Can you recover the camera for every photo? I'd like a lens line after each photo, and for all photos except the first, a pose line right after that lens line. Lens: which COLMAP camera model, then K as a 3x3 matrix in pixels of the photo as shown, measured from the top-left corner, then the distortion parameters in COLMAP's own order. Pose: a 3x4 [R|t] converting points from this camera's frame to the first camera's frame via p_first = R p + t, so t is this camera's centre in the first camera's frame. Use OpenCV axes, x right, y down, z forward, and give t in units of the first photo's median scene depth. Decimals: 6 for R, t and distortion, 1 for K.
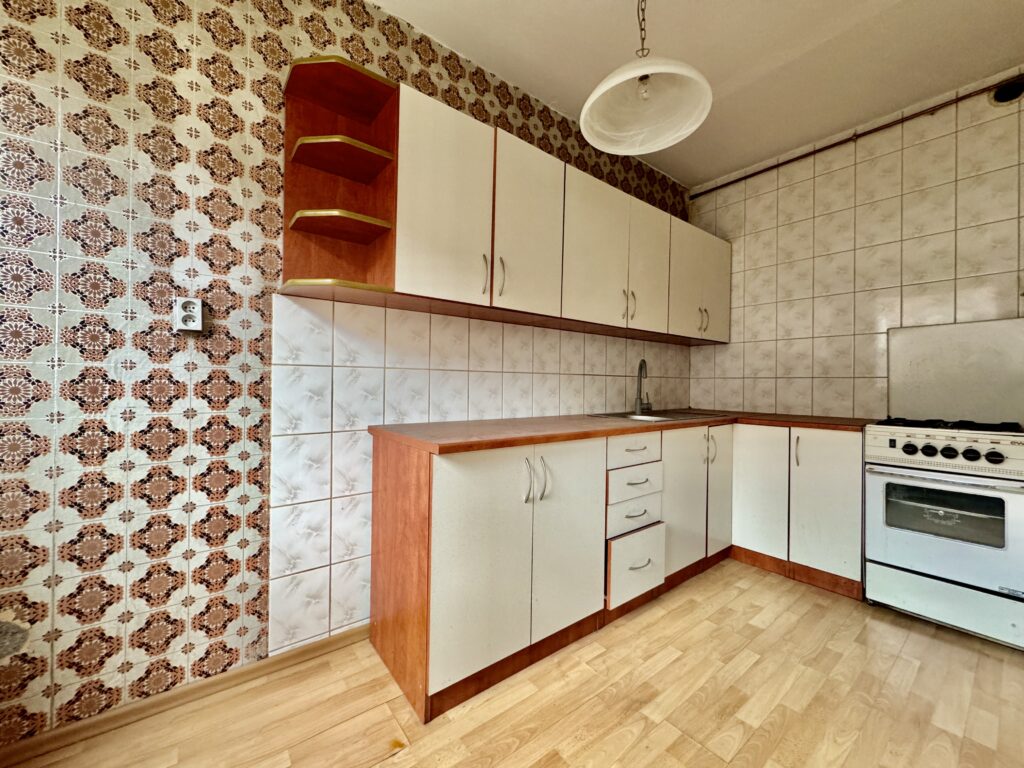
lens RADIAL K [[407.0, 0, 501.6], [0, 407.0, 385.3], [0, 0, 1]] dist [0.000644, -0.000281]
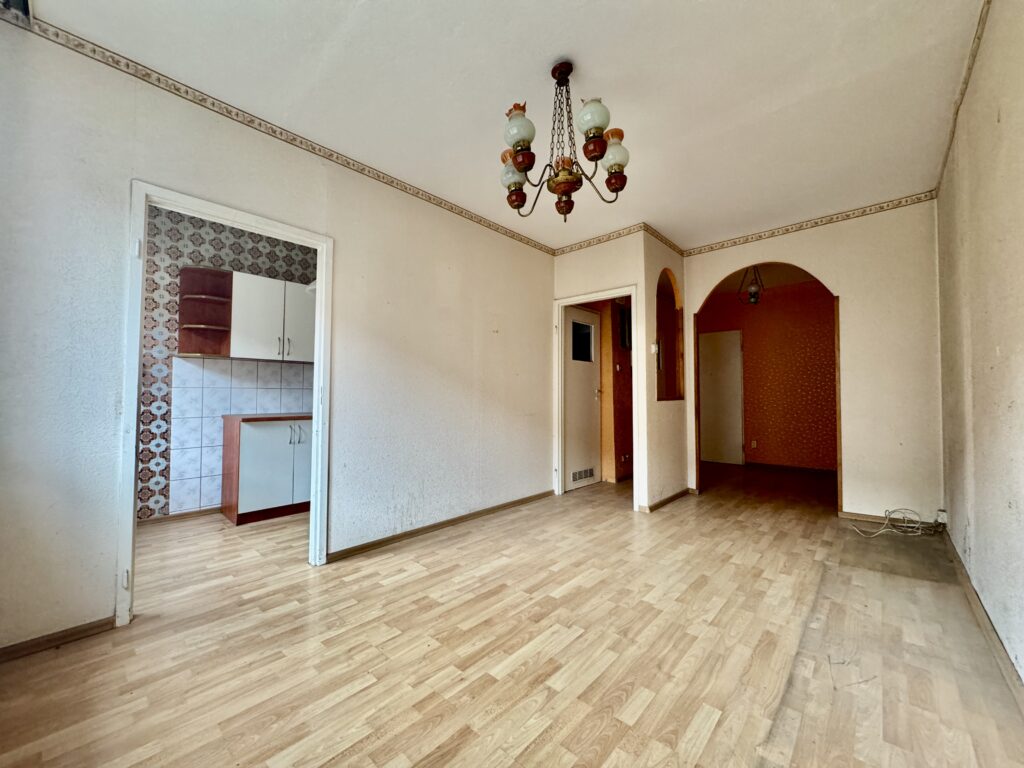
lens RADIAL K [[407.0, 0, 513.0], [0, 407.0, 386.3], [0, 0, 1]] dist [0.000644, -0.000281]
pose [[0.988249, -0.008721, 0.152605, 0.901688], [0.013317, 0.999487, -0.029119, 0.031514], [-0.152273, 0.030809, 0.987858, -1.430486]]
